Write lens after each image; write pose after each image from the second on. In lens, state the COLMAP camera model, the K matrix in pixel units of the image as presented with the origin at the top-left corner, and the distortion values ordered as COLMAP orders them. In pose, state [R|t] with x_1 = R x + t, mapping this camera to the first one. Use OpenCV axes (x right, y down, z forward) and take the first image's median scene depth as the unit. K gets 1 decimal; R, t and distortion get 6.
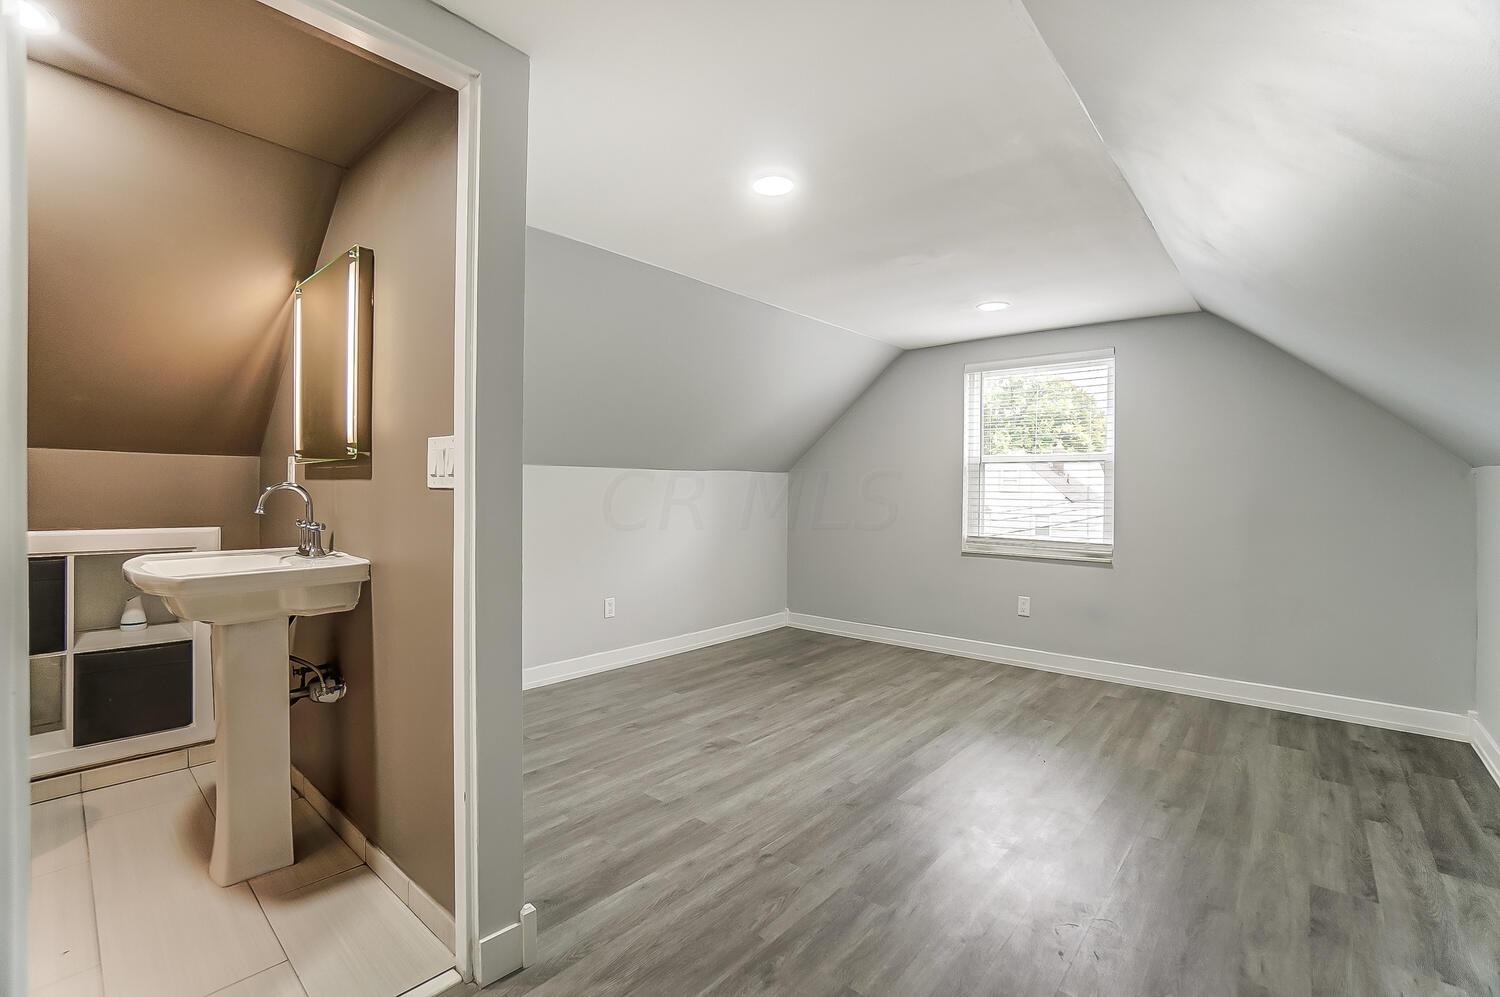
lens RADIAL K [[662.1, 0, 741.6], [0, 662.1, 499.7], [0, 0, 1]] dist [-0.064186, 0.025413]
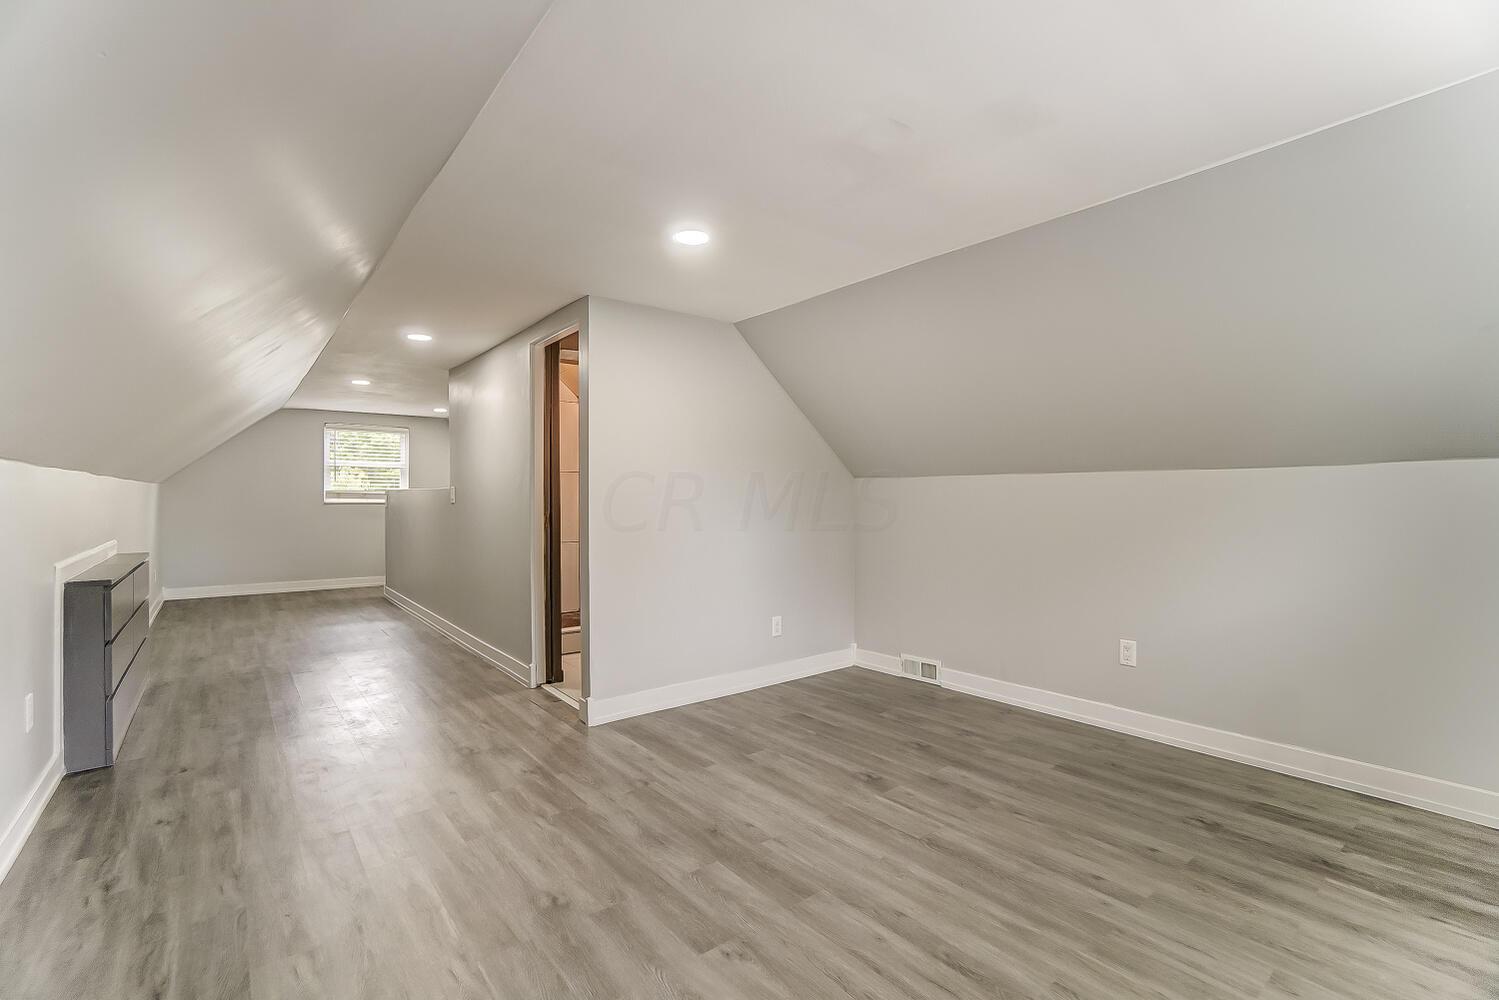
lens RADIAL K [[661.3, 0, 737.8], [0, 661.3, 510.6], [0, 0, 1]] dist [-0.031184, 0.000367]
pose [[-0.182528, 0.009591, -0.983154, 0.831011], [-0.012526, 0.999849, 0.012079, -0.005812], [0.983121, 0.014520, -0.182380, 0.917066]]
